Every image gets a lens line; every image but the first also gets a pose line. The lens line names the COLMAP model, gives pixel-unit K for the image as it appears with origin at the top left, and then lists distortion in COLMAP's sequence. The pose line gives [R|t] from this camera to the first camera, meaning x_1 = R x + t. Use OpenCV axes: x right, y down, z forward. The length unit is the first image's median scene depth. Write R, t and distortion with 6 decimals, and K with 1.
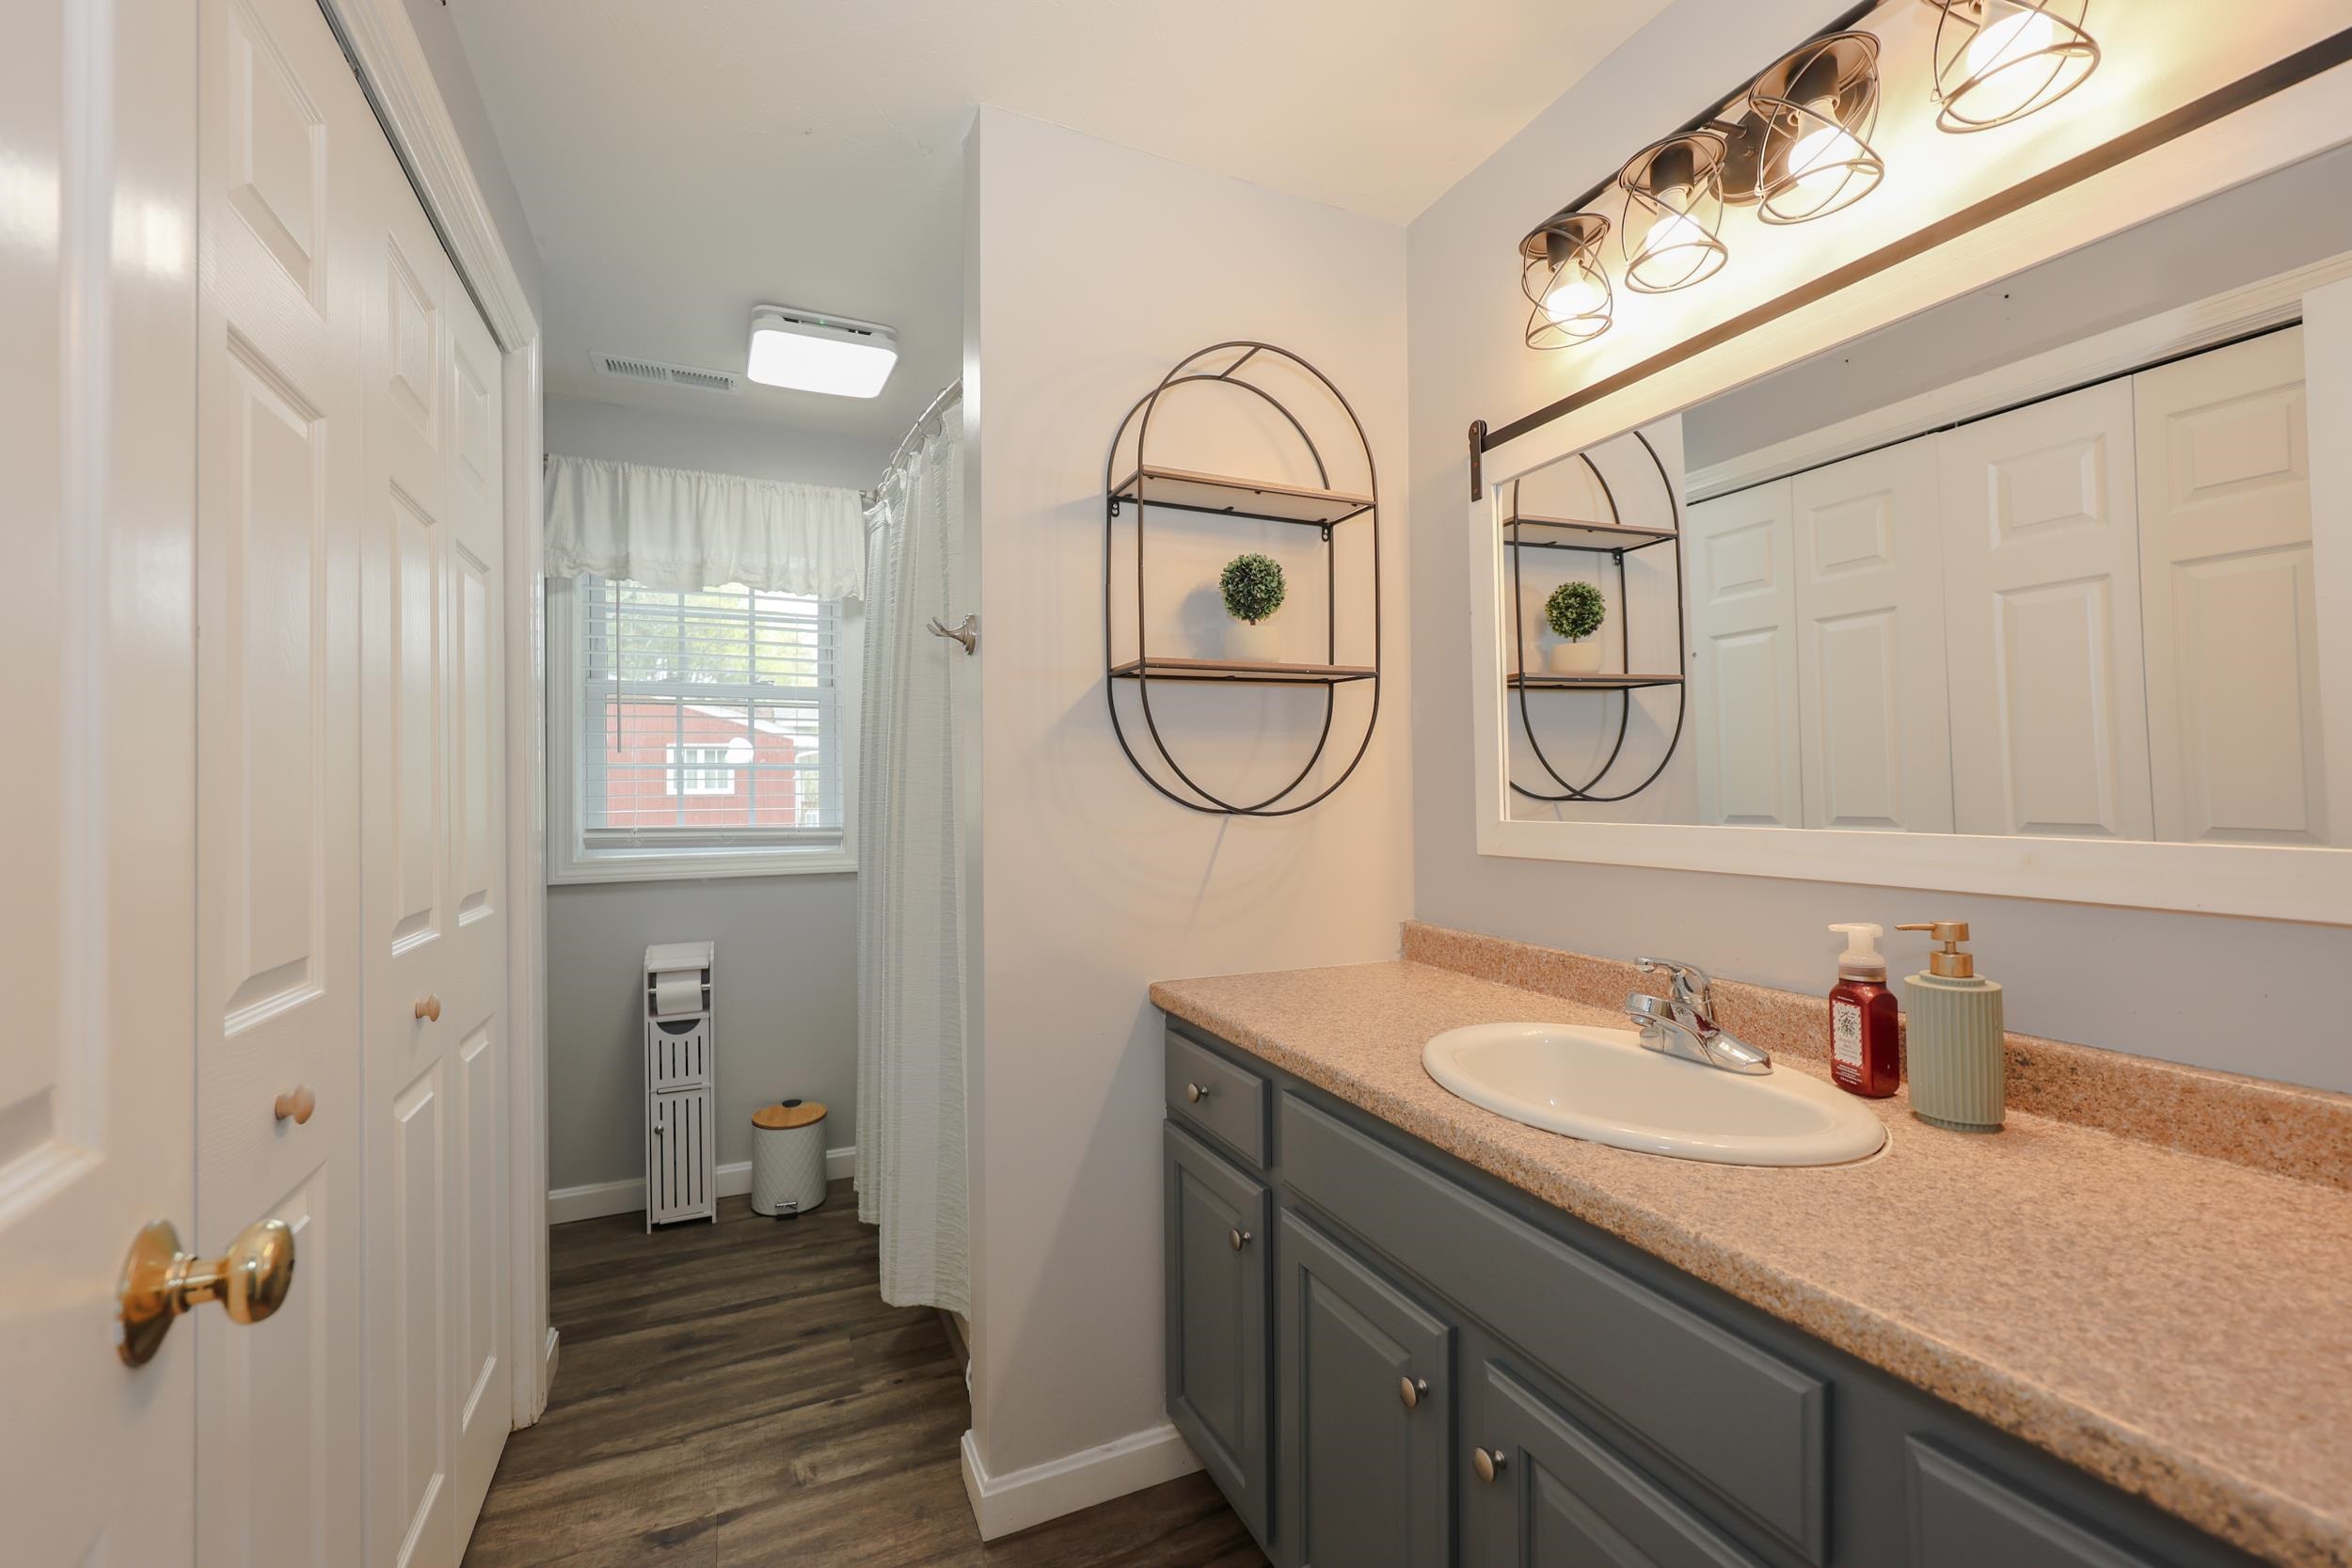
lens RADIAL K [[995.3, 0, 1169.8], [0, 995.3, 786.5], [0, 0, 1]] dist [0.002999, -0.000300]
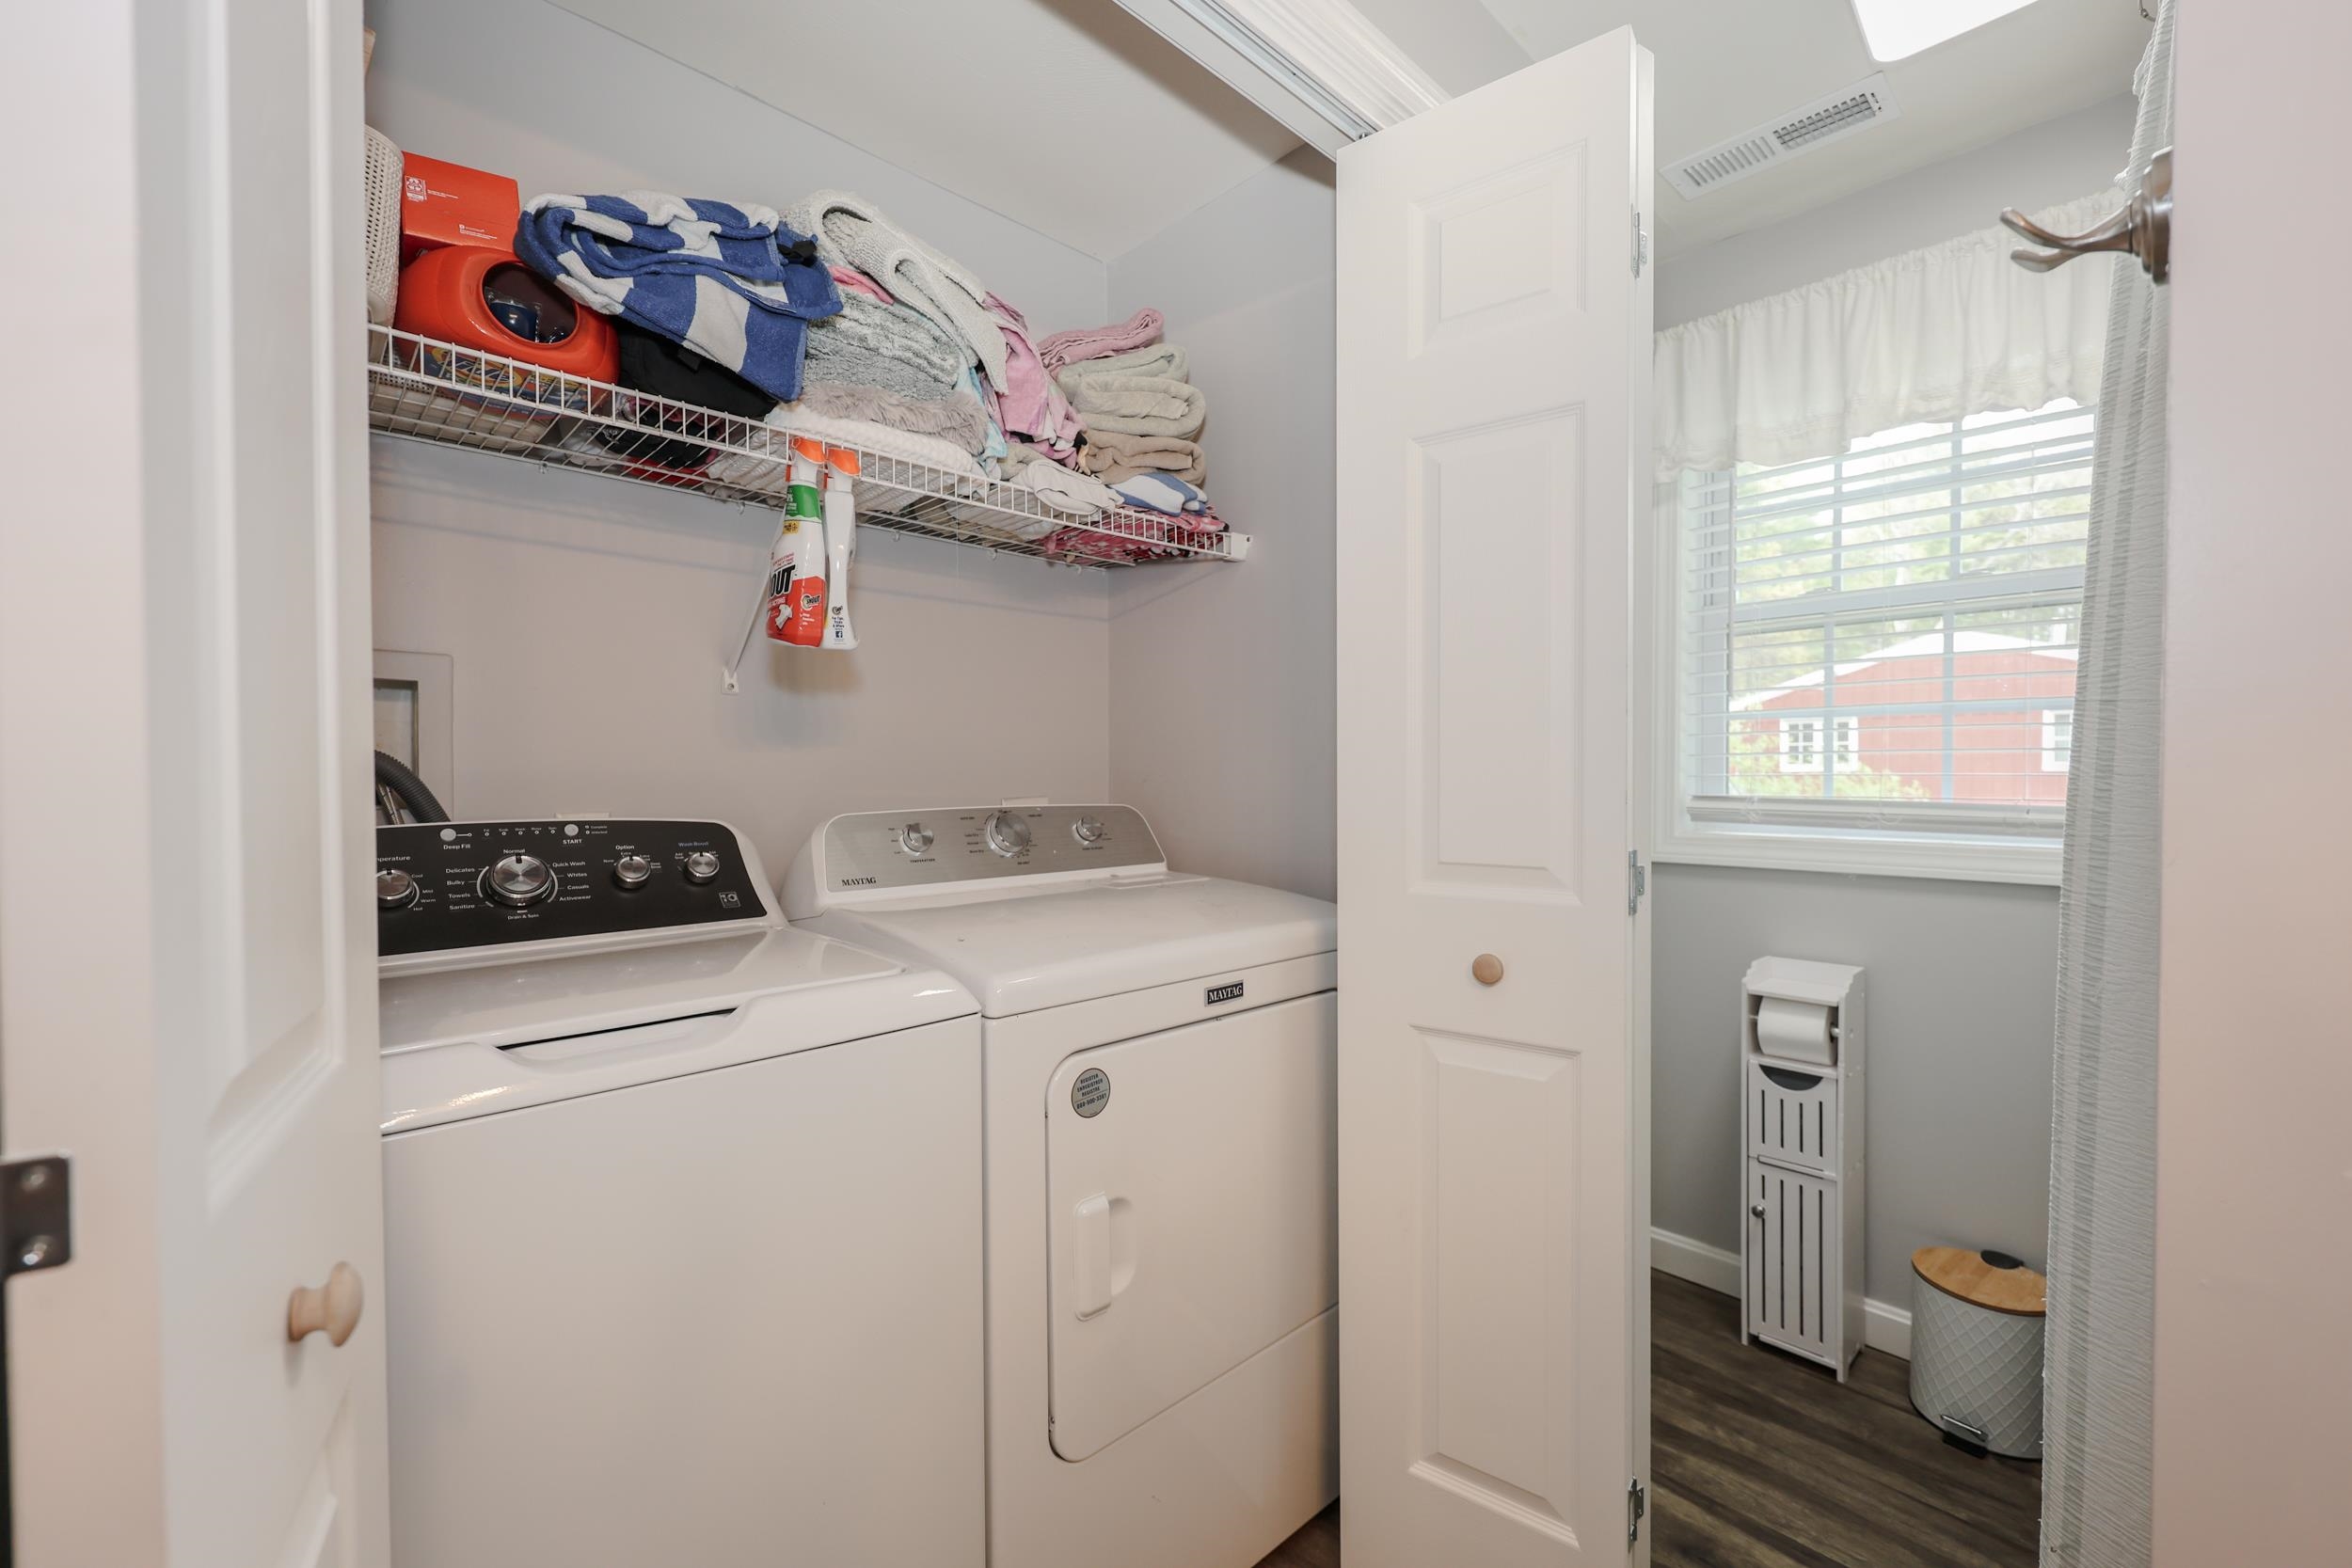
lens RADIAL K [[953.1, 0, 1171.5], [0, 953.1, 789.8], [0, 0, 1]] dist [0.001066, 0.000181]
pose [[0.327671, 0.022724, -0.944519, -0.002408], [0.001983, 0.999692, 0.024740, 0.018322], [0.944790, -0.009980, 0.327525, 0.362803]]
